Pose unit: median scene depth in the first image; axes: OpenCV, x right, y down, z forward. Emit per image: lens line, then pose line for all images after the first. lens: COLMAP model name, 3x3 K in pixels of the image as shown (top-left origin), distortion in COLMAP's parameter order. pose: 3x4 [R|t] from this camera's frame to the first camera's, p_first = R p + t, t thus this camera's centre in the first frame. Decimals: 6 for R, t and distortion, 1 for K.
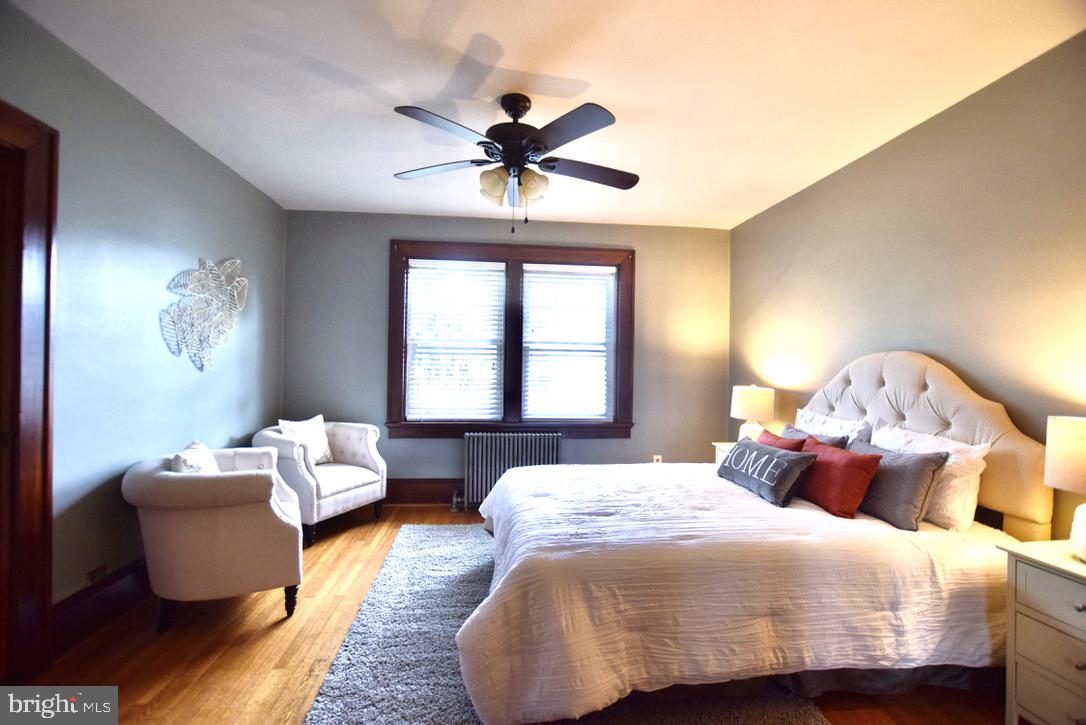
lens RADIAL K [[477.3, 0, 541.0], [0, 477.3, 362.8], [0, 0, 1]] dist [-0.001198, 0.000004]
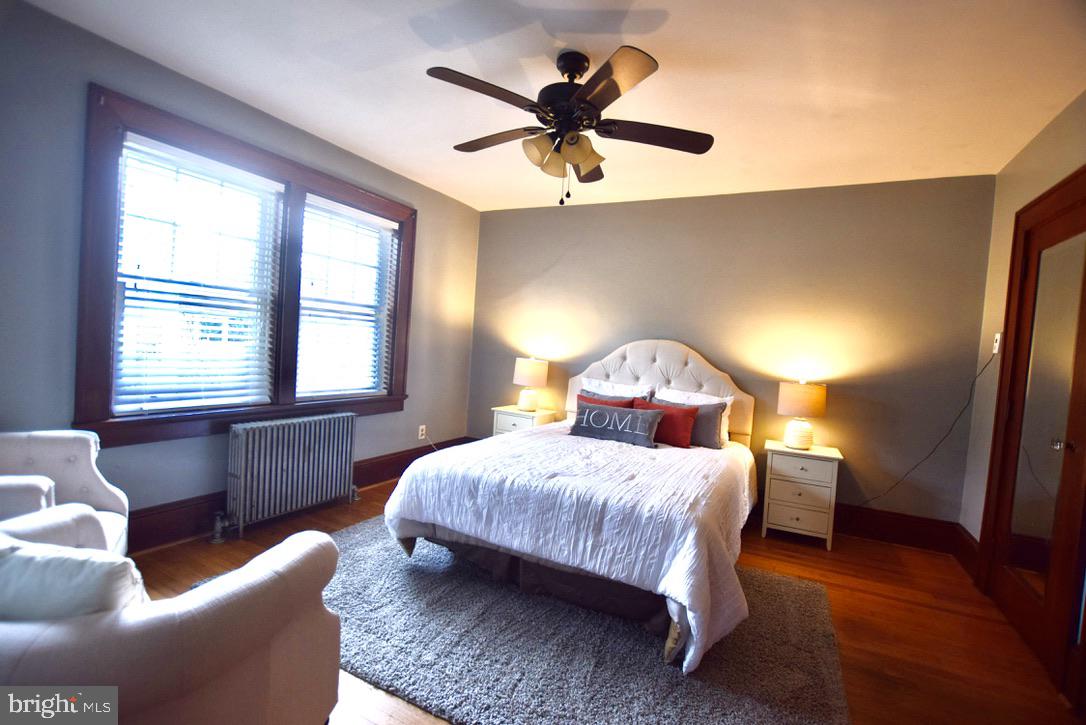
lens RADIAL K [[479.5, 0, 541.6], [0, 479.5, 362.1], [0, 0, 1]] dist [-0.026807, 0.000000]
pose [[0.559162, -0.009280, 0.829007, -0.462869], [-0.064013, 0.996469, 0.054331, -0.007280], [-0.826584, -0.083446, 0.556593, 0.267142]]
